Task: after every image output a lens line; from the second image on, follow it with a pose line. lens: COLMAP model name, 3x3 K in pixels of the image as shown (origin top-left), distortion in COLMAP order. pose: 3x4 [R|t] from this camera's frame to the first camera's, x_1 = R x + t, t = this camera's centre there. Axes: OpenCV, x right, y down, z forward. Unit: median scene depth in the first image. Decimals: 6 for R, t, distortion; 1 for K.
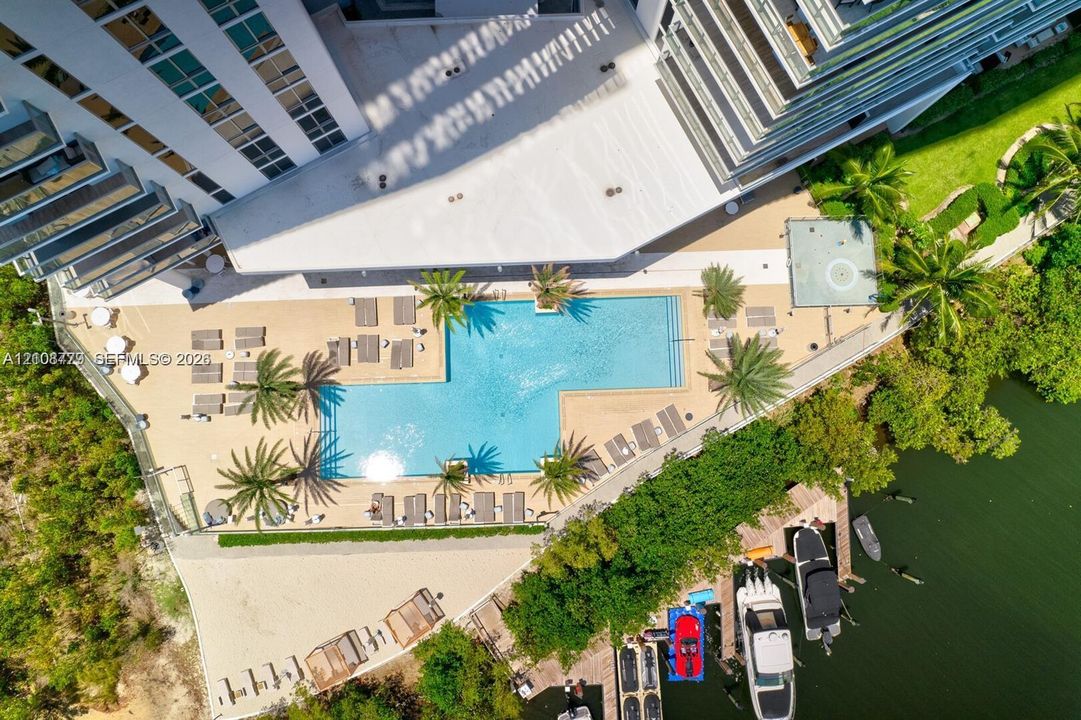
lens RADIAL K [[663.4, 0, 540.5], [0, 663.4, 360.0], [0, 0, 1]] dist [0.004262, 0.002118]
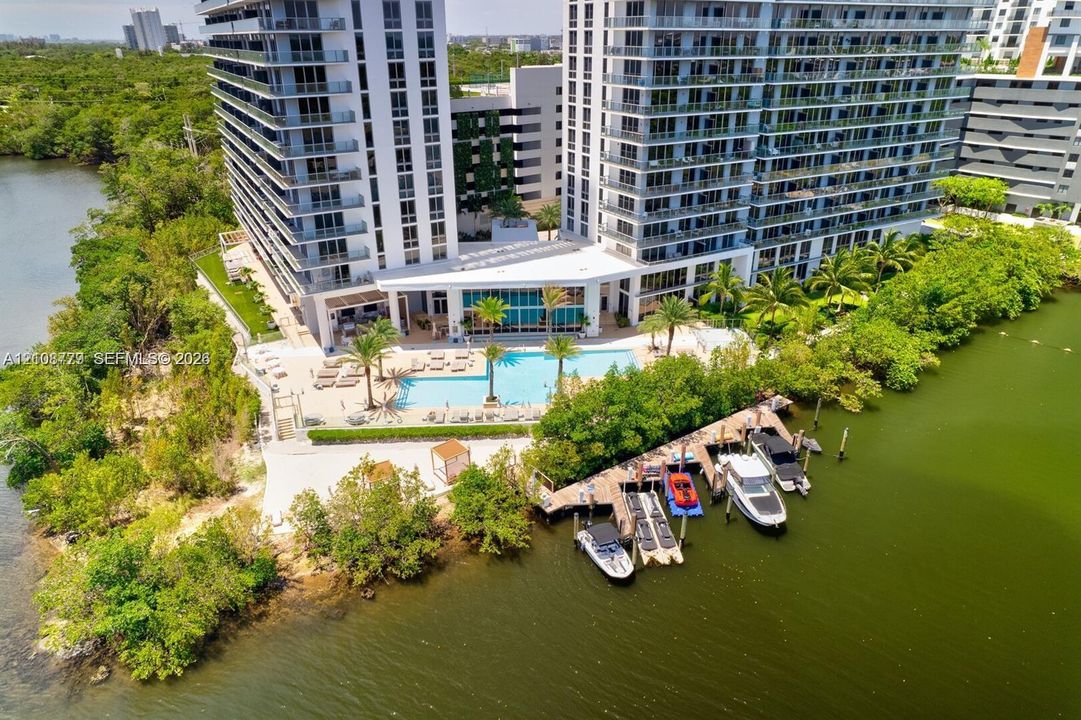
lens RADIAL K [[663.4, 0, 540.5], [0, 663.4, 360.0], [0, 0, 1]] dist [0.004262, 0.002118]
pose [[0.999495, -0.019789, 0.024865, -0.059403], [0.031516, 0.516970, -0.855423, 1.422562], [0.004073, 0.855775, 0.517332, 0.214343]]
